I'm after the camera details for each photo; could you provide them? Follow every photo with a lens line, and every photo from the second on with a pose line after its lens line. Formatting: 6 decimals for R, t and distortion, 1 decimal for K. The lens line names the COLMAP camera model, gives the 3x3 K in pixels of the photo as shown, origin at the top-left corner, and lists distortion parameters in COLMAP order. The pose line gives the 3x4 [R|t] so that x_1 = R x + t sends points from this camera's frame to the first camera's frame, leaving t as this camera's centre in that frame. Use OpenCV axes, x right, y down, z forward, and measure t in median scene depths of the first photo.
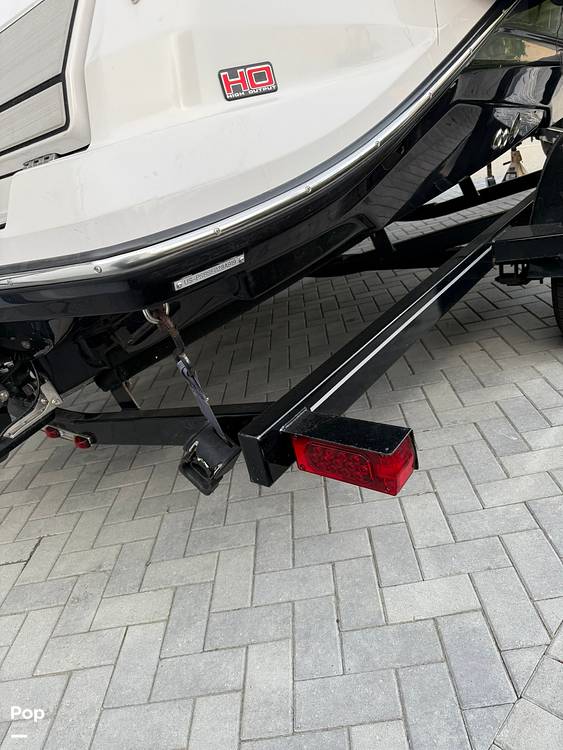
lens RADIAL K [[530.5, 0, 282.4], [0, 530.5, 374.1], [0, 0, 1]] dist [0.017485, -0.053216]
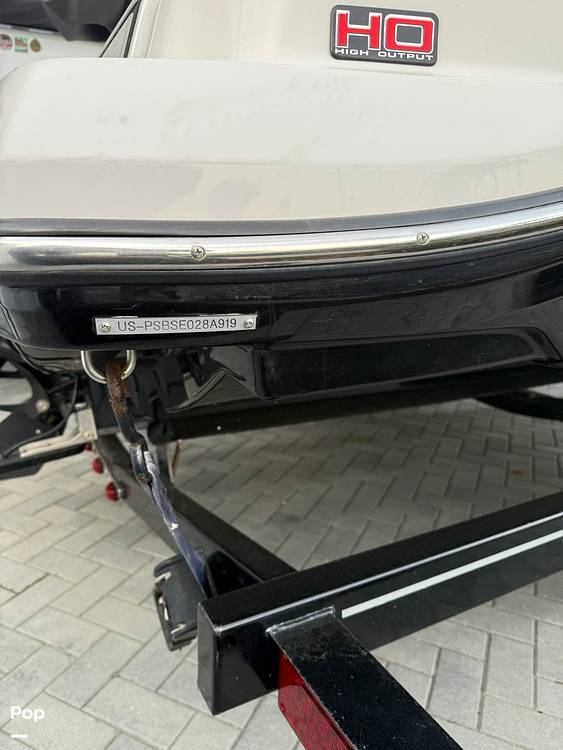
lens RADIAL K [[530.5, 0, 278.4], [0, 530.5, 368.3], [0, 0, 1]] dist [0.017485, -0.053216]
pose [[0.881073, 0.325657, -0.343012, 0.073235], [-0.377384, 0.921194, -0.094777, -0.068753], [0.285116, 0.212953, 0.934537, 0.267159]]
